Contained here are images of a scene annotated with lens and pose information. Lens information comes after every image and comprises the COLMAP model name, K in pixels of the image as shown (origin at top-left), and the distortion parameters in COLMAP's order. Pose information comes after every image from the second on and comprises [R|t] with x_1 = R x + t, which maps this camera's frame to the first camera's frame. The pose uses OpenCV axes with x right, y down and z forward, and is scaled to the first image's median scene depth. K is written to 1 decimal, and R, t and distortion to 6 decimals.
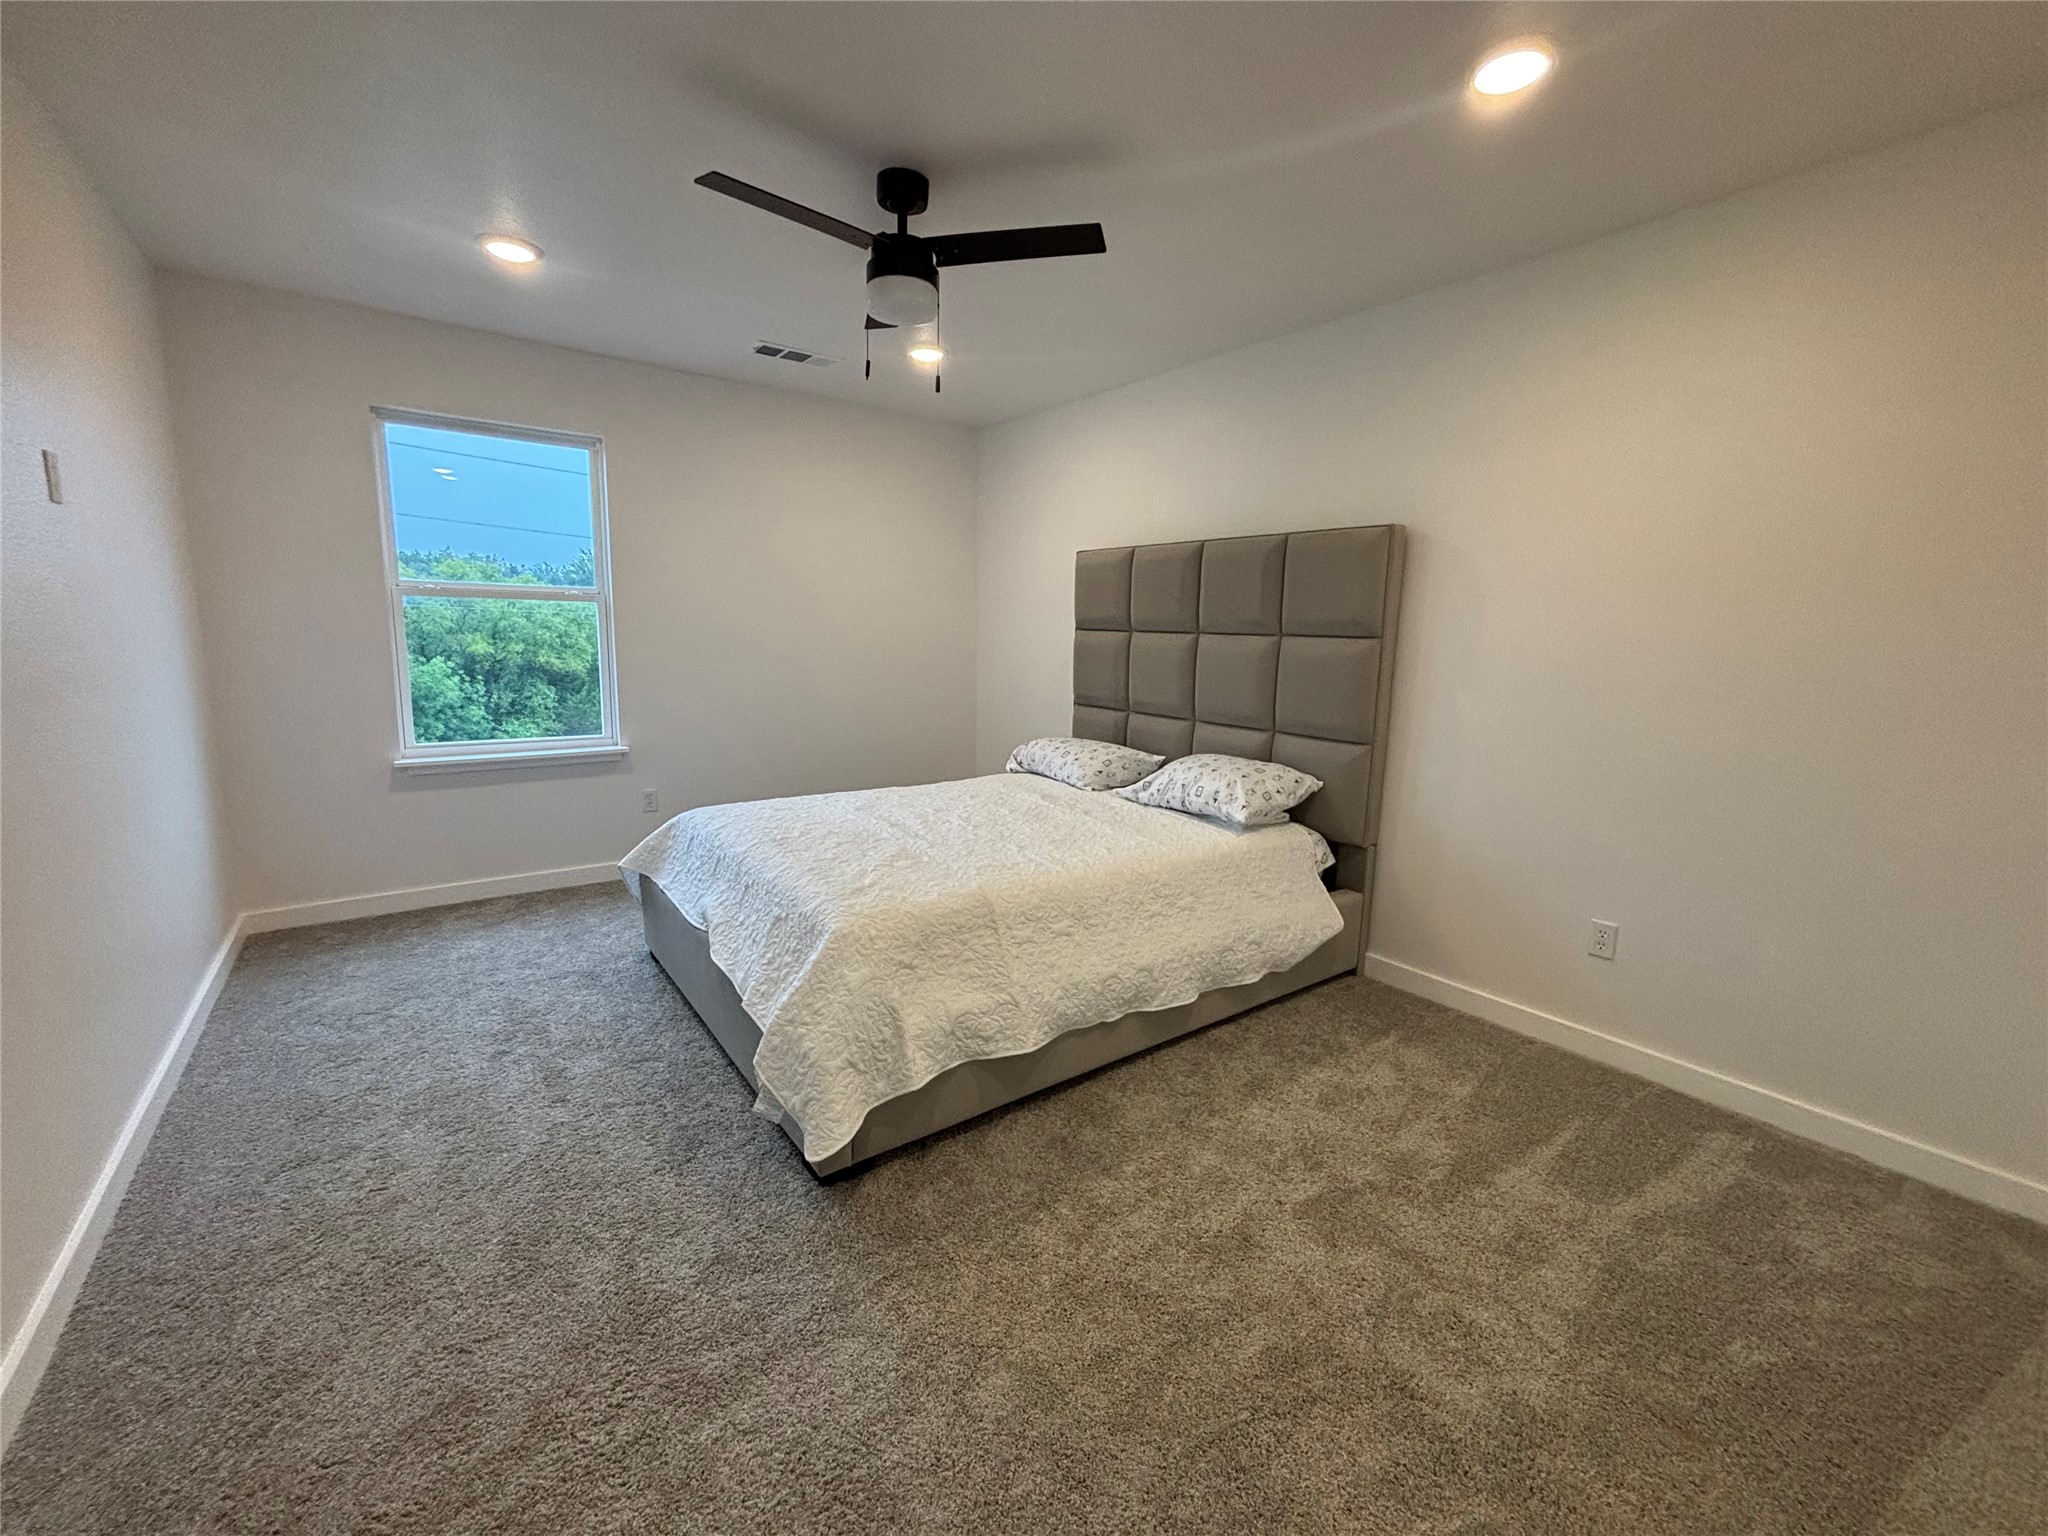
lens RADIAL K [[823.0, 0, 1028.9], [0, 823.0, 765.1], [0, 0, 1]] dist [-0.000265, -0.000741]
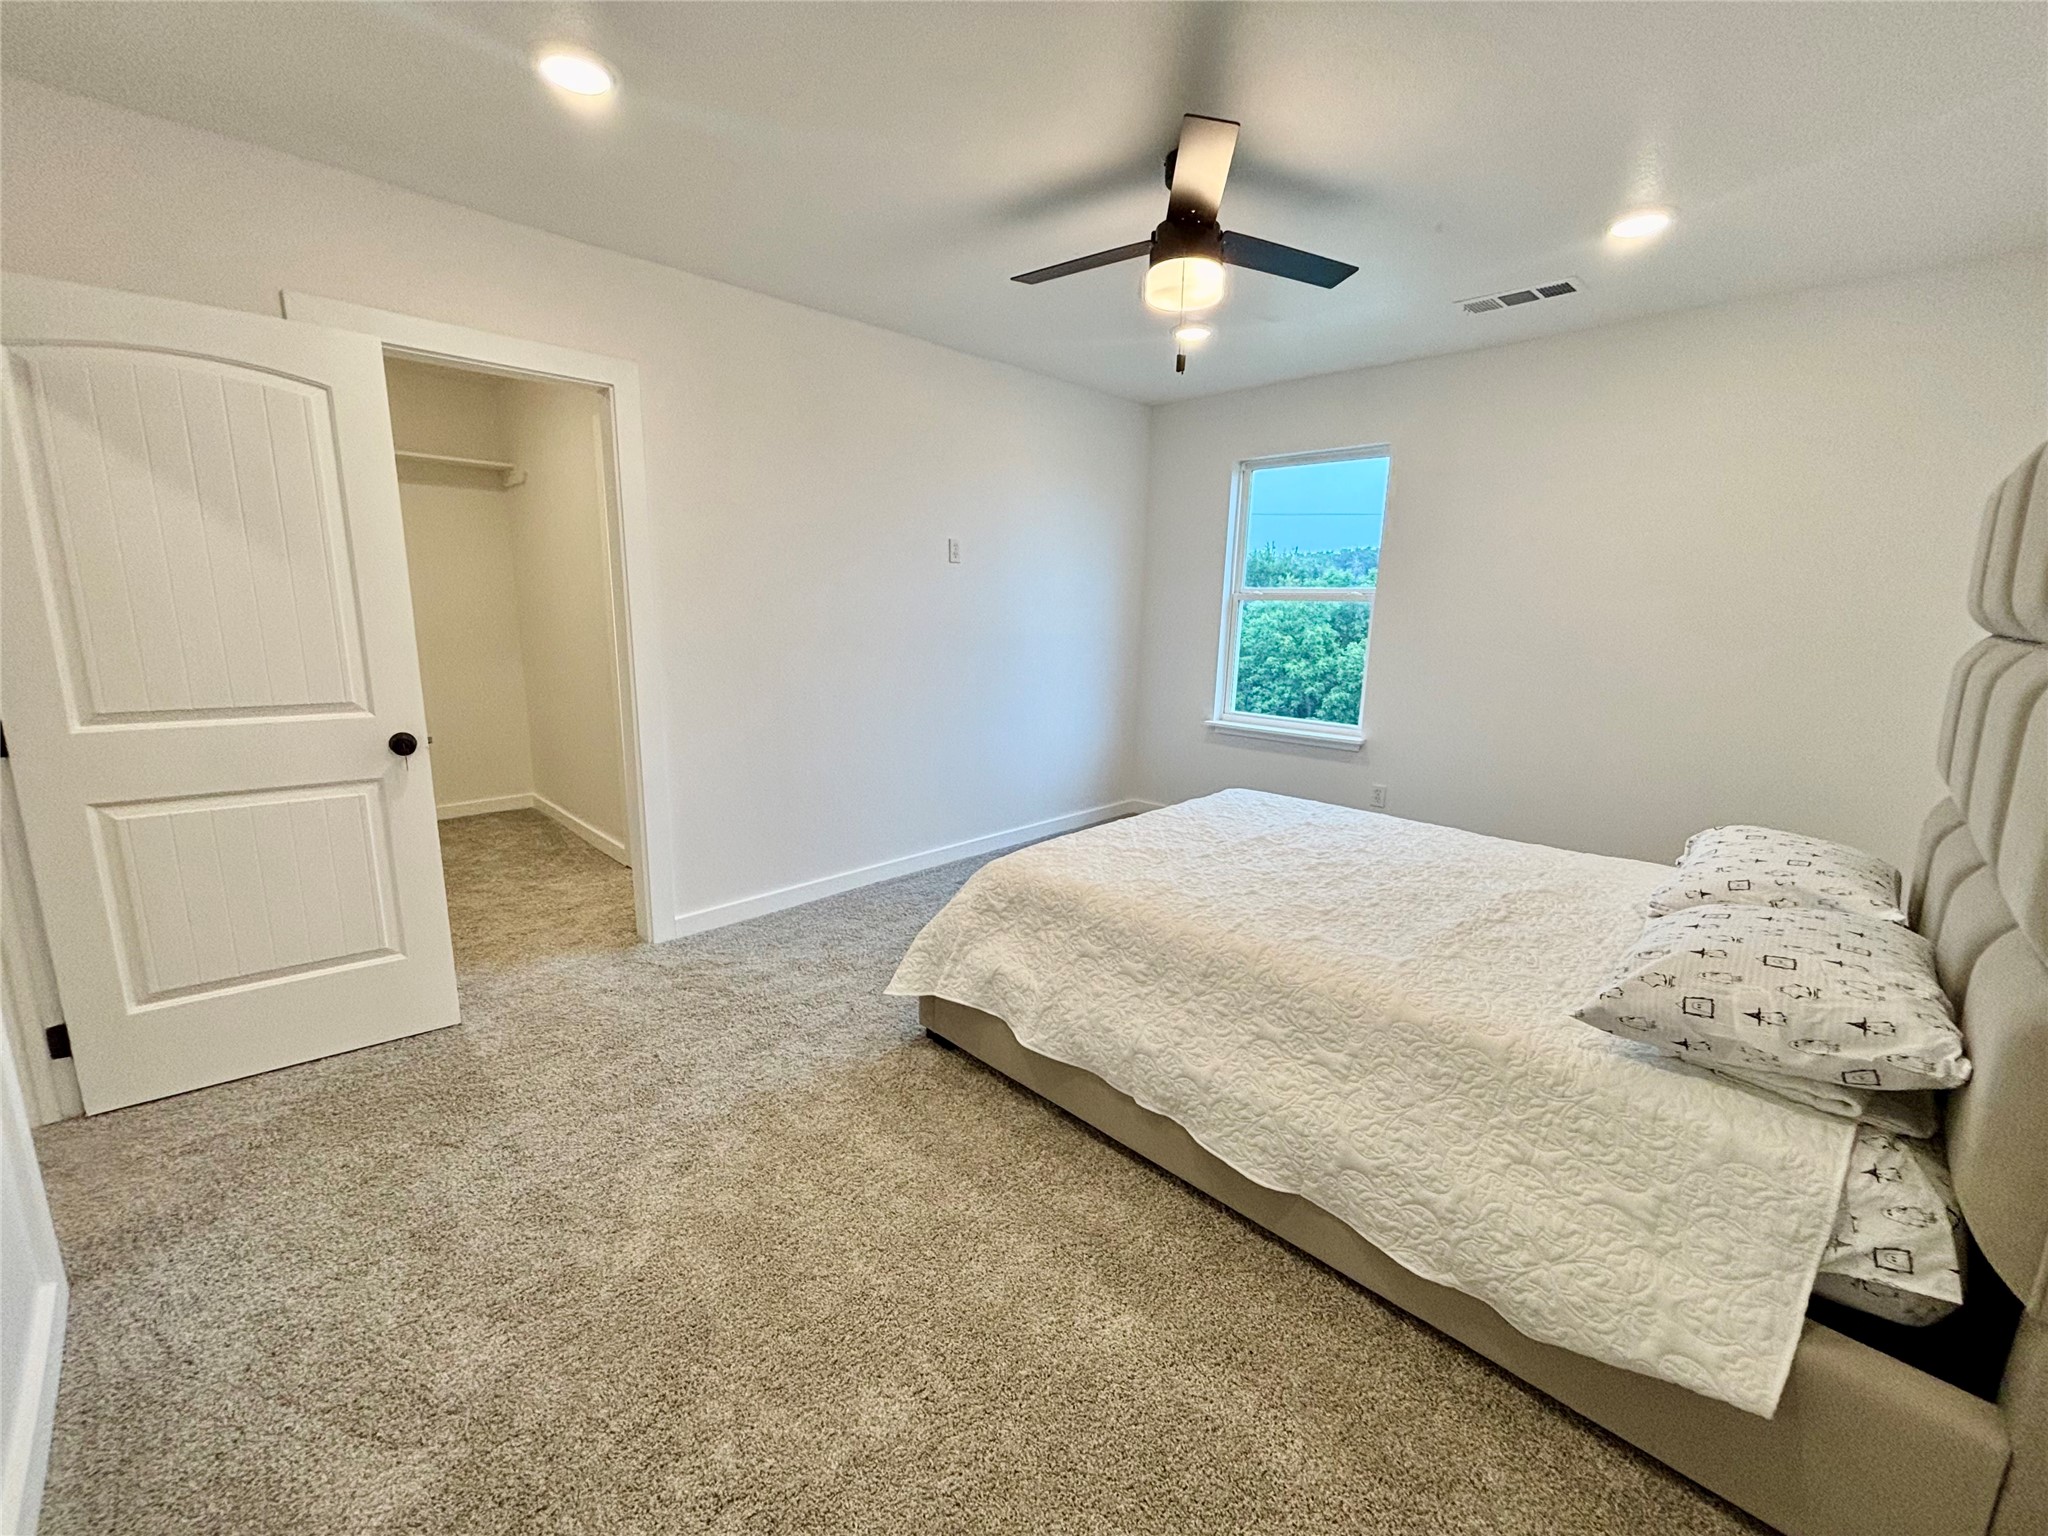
lens RADIAL K [[823.0, 0, 1028.9], [0, 823.0, 765.1], [0, 0, 1]] dist [-0.000265, -0.000741]
pose [[0.158083, 0.171074, -0.972493, 0.700934], [-0.176173, 0.973962, 0.142694, -0.097180], [0.971583, 0.148770, 0.184106, 0.594451]]
